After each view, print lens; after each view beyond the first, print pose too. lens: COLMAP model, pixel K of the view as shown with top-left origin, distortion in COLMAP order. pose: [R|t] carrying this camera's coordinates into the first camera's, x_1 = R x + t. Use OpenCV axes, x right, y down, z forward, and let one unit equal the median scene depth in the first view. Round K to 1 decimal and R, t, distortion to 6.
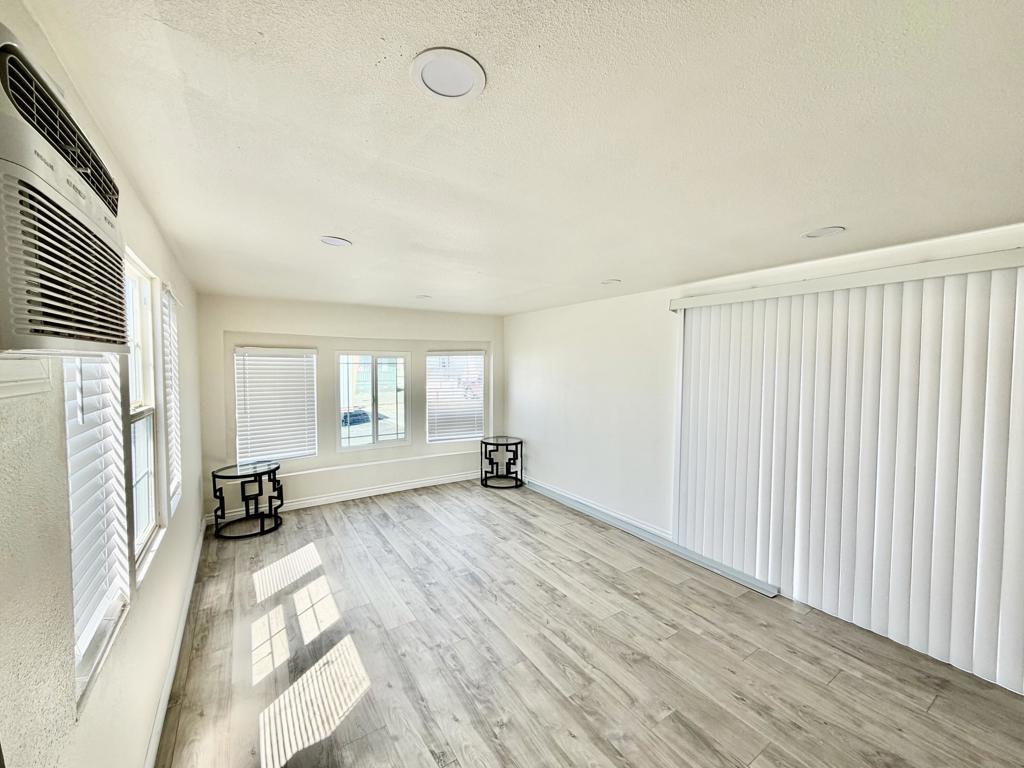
lens RADIAL K [[407.6, 0, 506.6], [0, 407.6, 383.1], [0, 0, 1]] dist [-0.000302, 0.000161]
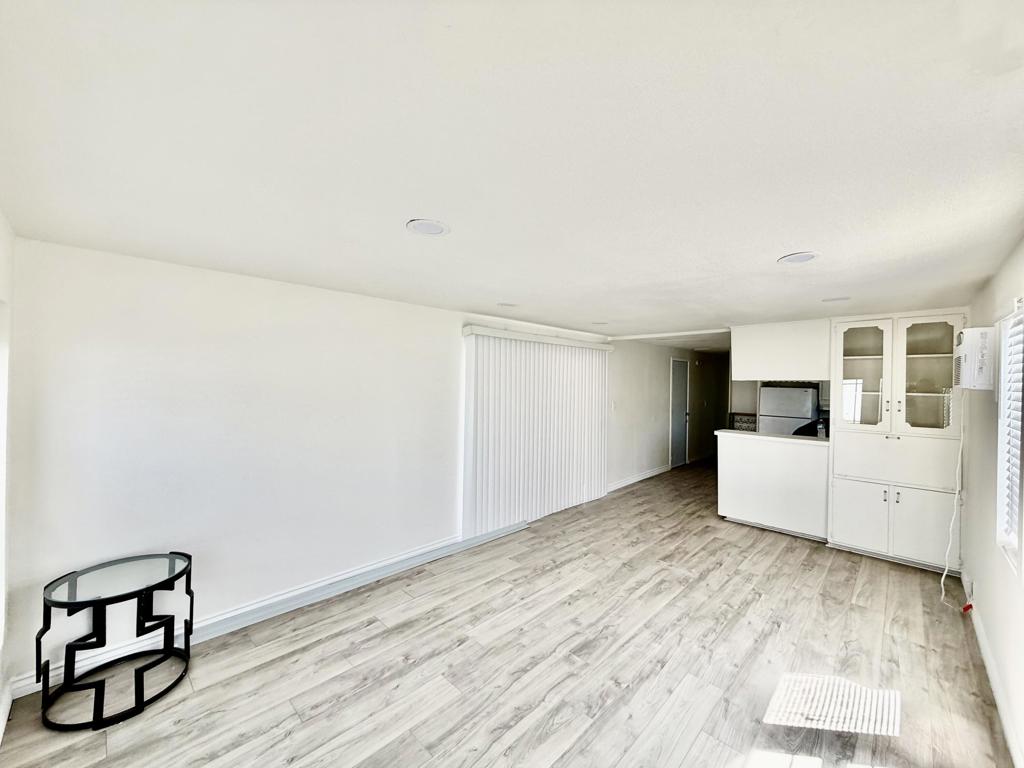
lens RADIAL K [[407.6, 0, 514.9], [0, 407.6, 385.6], [0, 0, 1]] dist [-0.000302, 0.000161]
pose [[-0.223451, -0.016716, 0.974572, -0.924964], [0.027221, 0.999356, 0.023383, -0.073773], [-0.974335, 0.031754, -0.222852, 1.439385]]
